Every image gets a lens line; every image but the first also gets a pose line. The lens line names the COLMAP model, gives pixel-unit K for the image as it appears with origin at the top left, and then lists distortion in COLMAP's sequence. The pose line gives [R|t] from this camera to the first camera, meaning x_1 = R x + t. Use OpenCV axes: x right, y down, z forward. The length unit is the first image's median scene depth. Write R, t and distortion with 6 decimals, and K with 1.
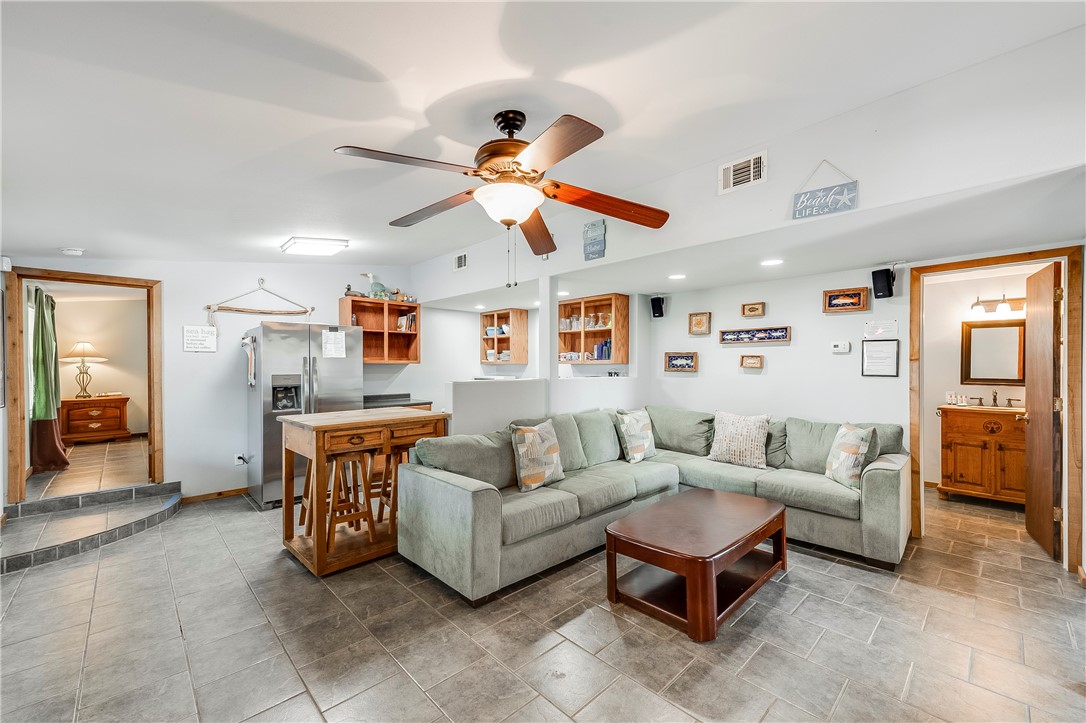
lens RADIAL K [[438.6, 0, 543.0], [0, 438.6, 361.5], [0, 0, 1]] dist [0.000187, 0.000028]
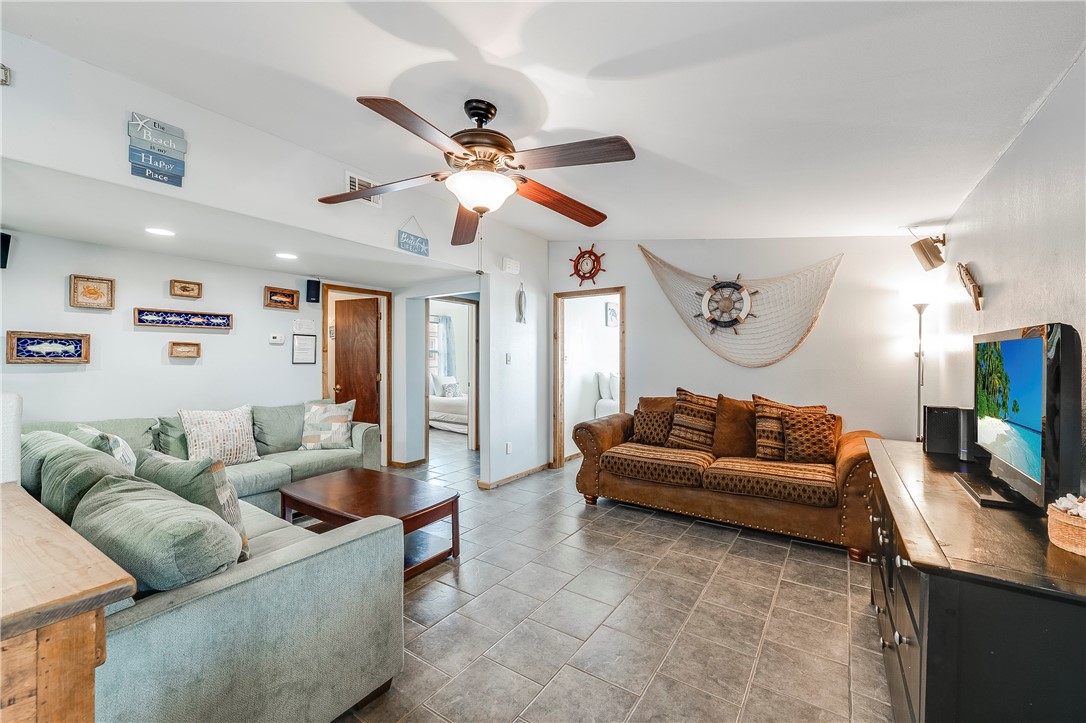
lens RADIAL K [[444.3, 0, 543.0], [0, 444.3, 361.5], [0, 0, 1]] dist [-0.000097, 0.000004]
pose [[-0.218781, -0.010144, 0.975721, -0.519773], [-0.012345, 0.999895, 0.007627, 0.007601], [-0.975696, -0.010376, -0.218884, 0.510327]]
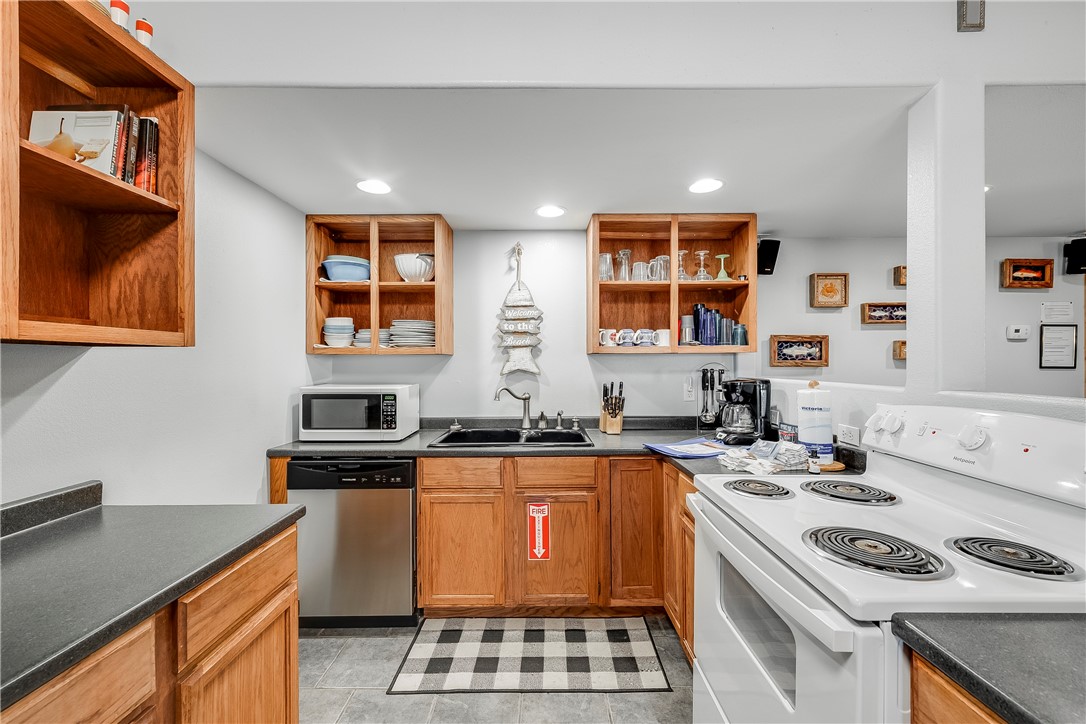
lens RADIAL K [[430.2, 0, 543.0], [0, 430.2, 362.0], [0, 0, 1]] dist [0.002169, 0.000270]
pose [[0.691028, -0.004412, 0.722815, -0.420257], [-0.001943, 0.999966, 0.007962, 0.014221], [-0.722826, -0.006906, 0.690996, 0.951418]]
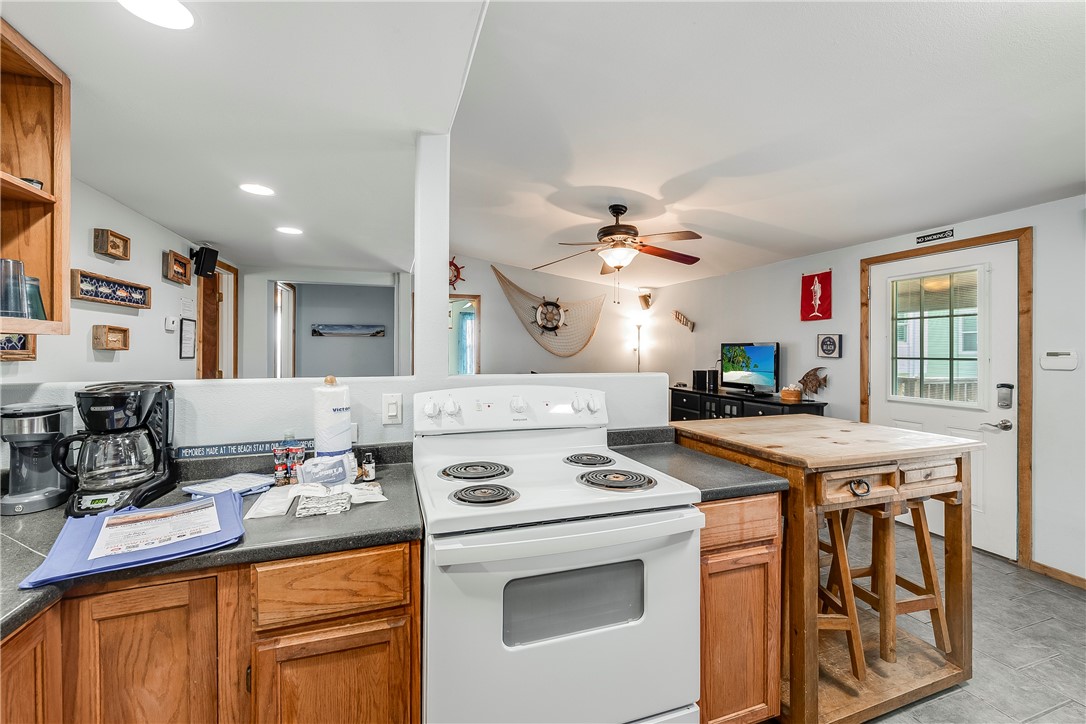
lens RADIAL K [[443.1, 0, 544.5], [0, 443.1, 350.5], [0, 0, 1]] dist [-0.001165, -0.000119]
pose [[-0.913134, -0.004137, 0.407639, -0.250109], [-0.008996, 0.999909, -0.010004, 0.016214], [-0.407561, -0.012802, -0.913088, 1.289413]]
